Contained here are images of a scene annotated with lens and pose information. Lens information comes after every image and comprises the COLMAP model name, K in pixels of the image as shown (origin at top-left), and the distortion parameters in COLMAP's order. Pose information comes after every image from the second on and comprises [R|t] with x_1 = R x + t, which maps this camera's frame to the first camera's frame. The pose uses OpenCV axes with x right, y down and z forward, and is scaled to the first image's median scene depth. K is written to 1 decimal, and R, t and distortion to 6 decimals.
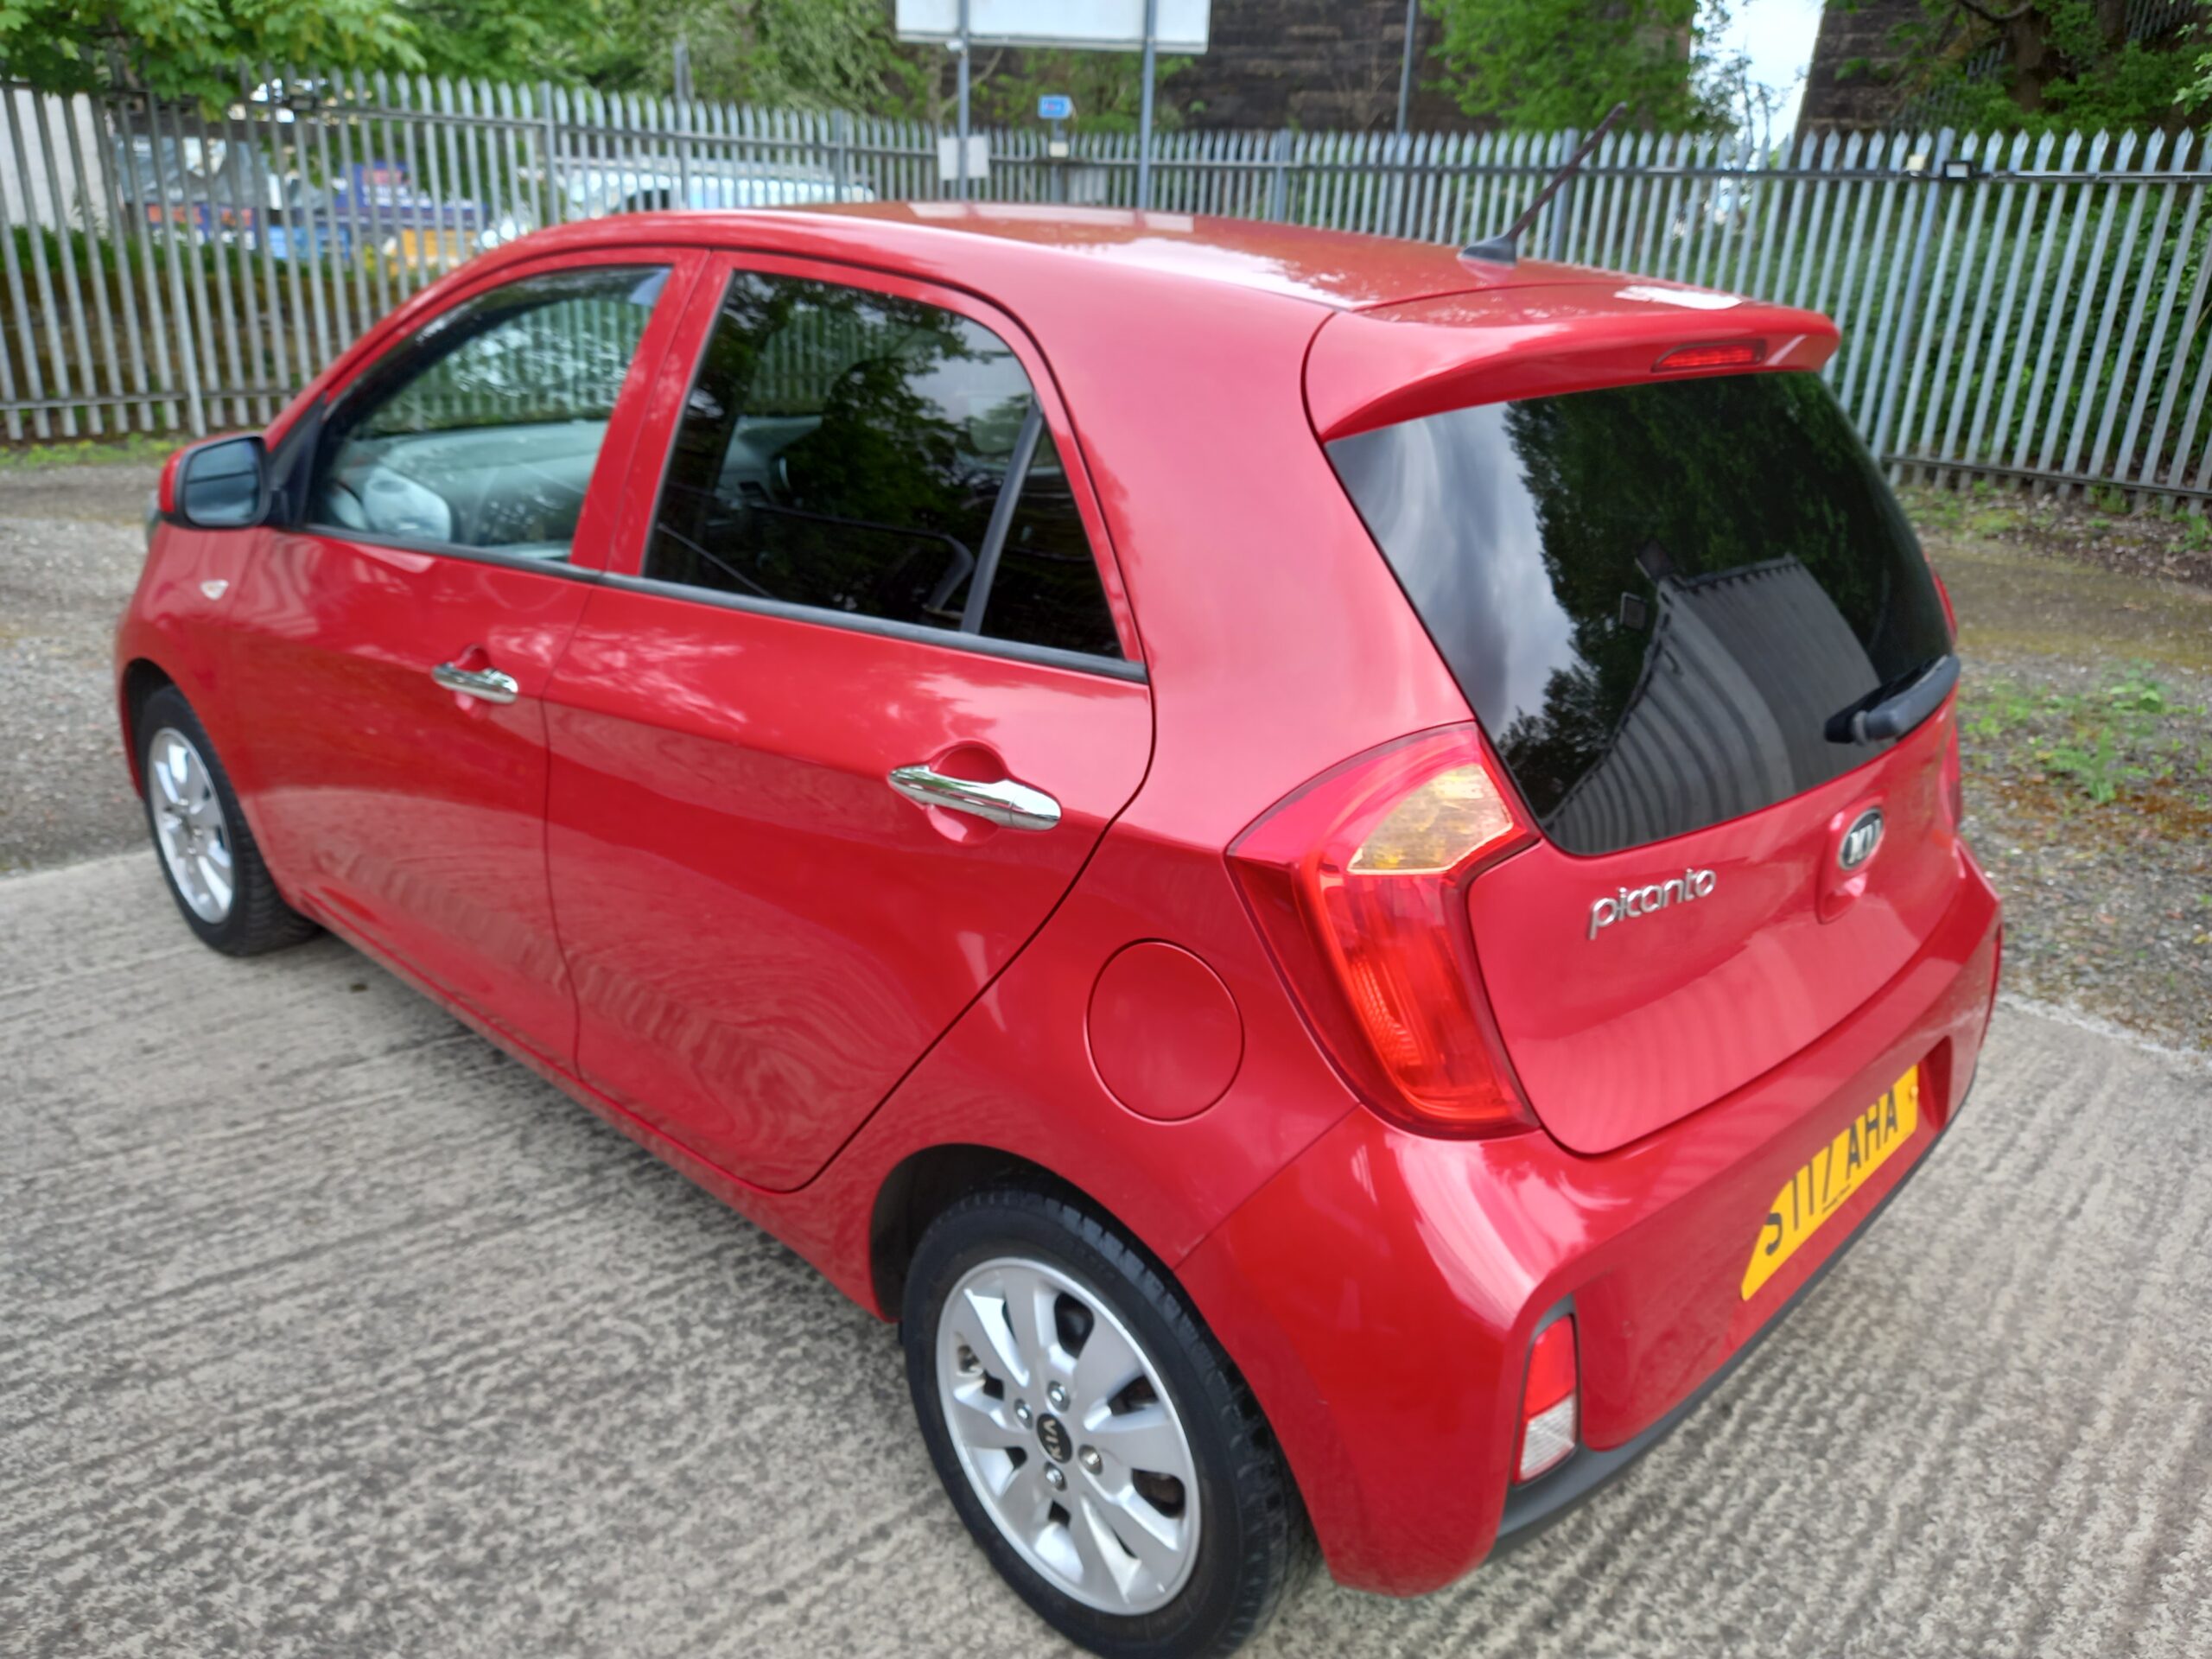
lens RADIAL K [[1642.9, 0, 1114.4], [0, 1642.9, 829.9], [0, 0, 1]] dist [0.053435, -0.062651]
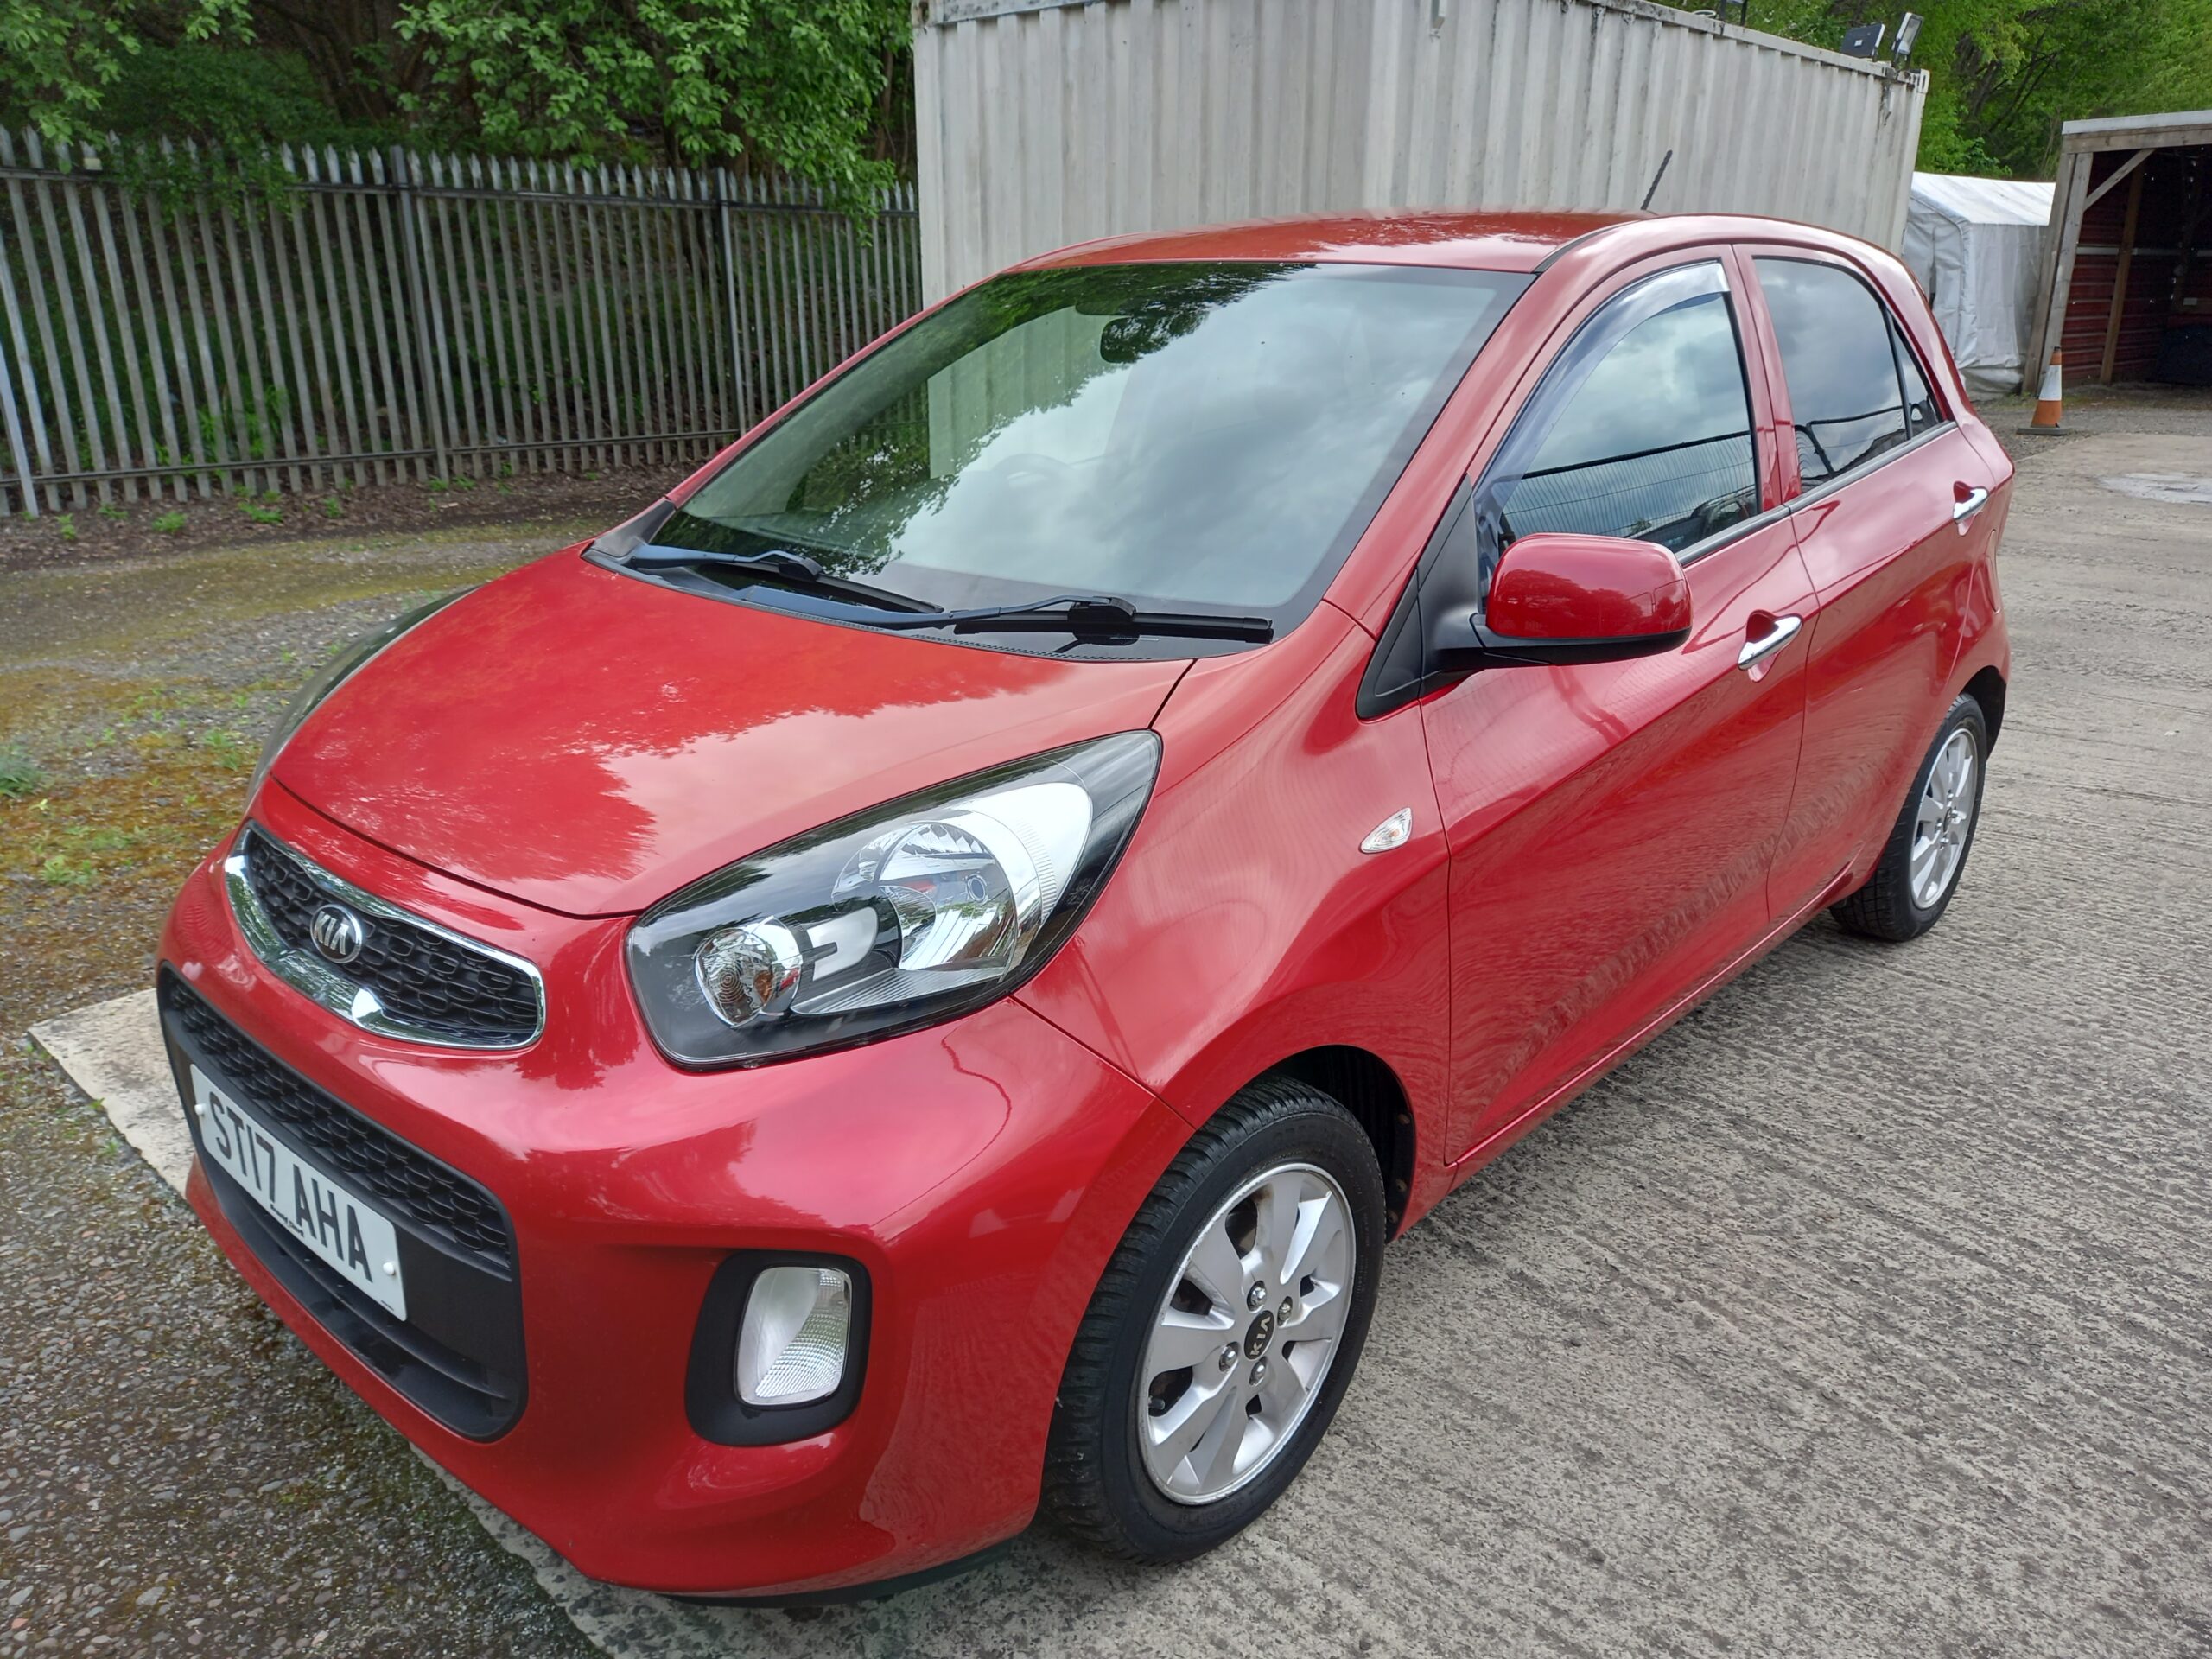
lens RADIAL K [[1609.7, 0, 1096.1], [0, 1609.7, 824.1], [0, 0, 1]] dist [0.057916, -0.054309]
pose [[-0.001566, -0.370774, 0.928722, -1.446658], [0.355164, 0.867967, 0.347118, -0.527734], [-0.934803, 0.330392, 0.130327, 1.319878]]
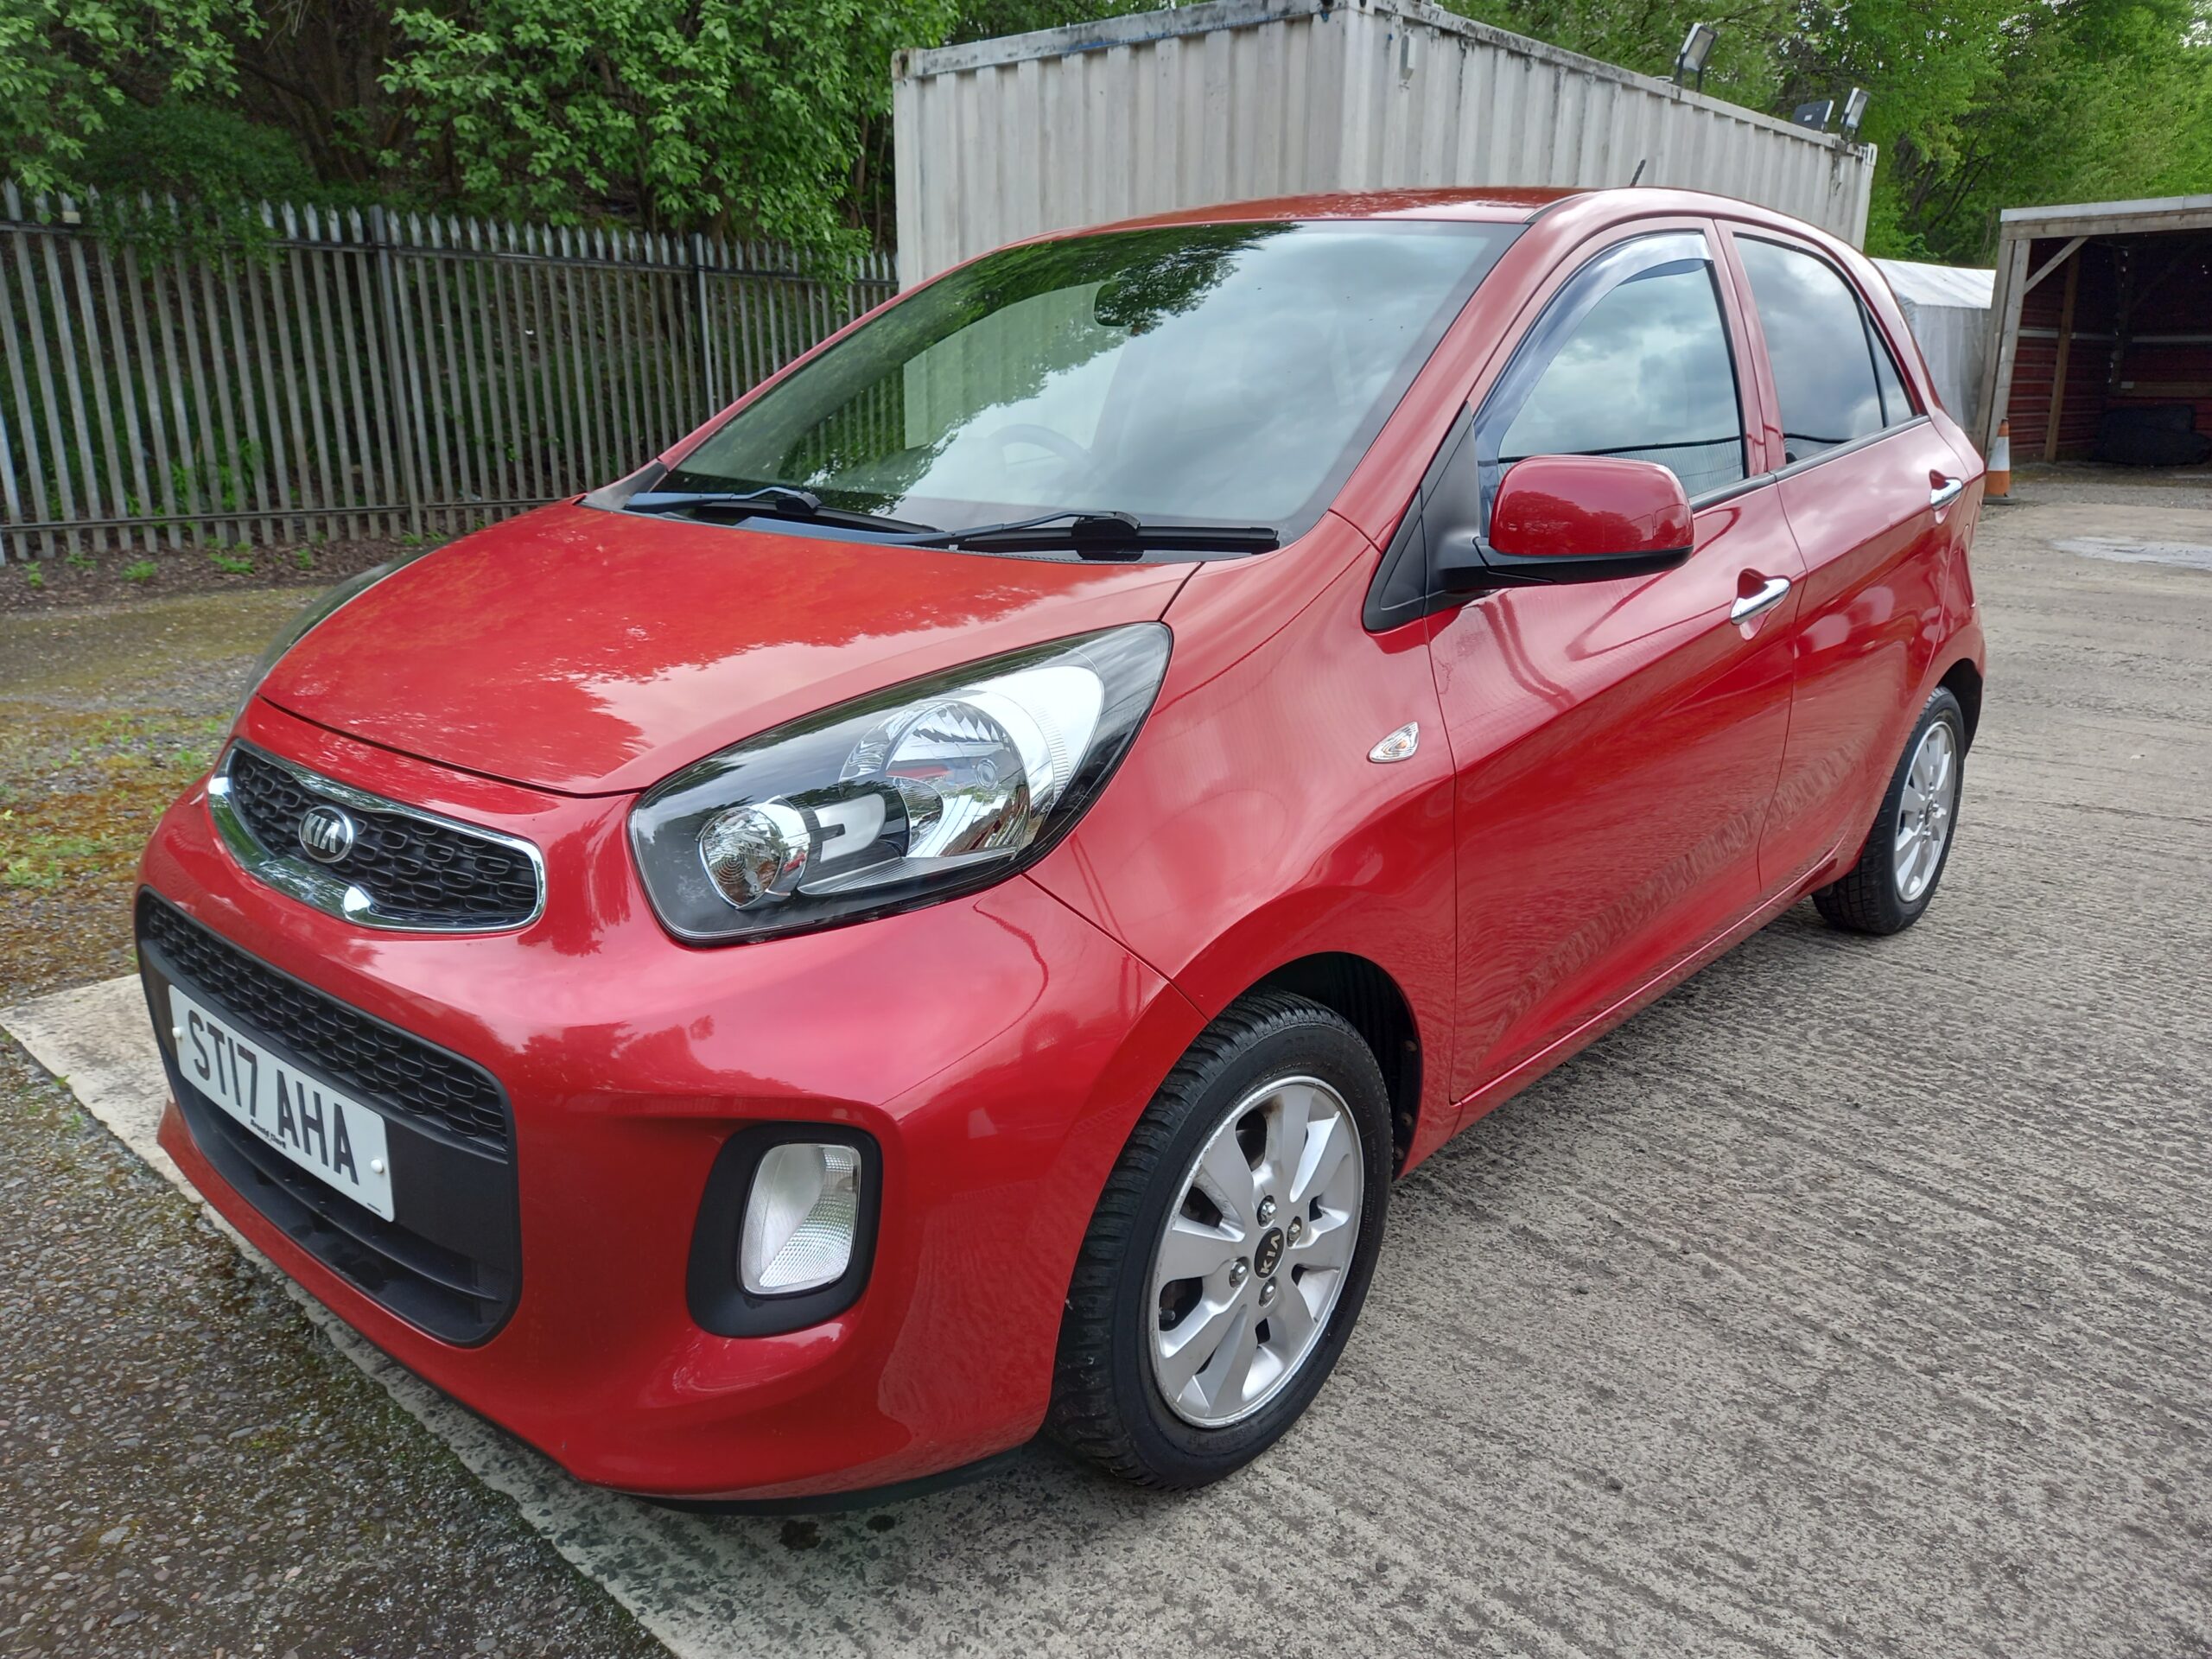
lens RADIAL K [[1600.9, 0, 1095.4], [0, 1600.9, 839.3], [0, 0, 1]] dist [0.062480, -0.060615]
pose [[-0.020214, -0.333133, 0.942663, -1.462231], [0.345860, 0.882314, 0.319222, -0.456279], [-0.938069, 0.332482, 0.097382, 1.369255]]
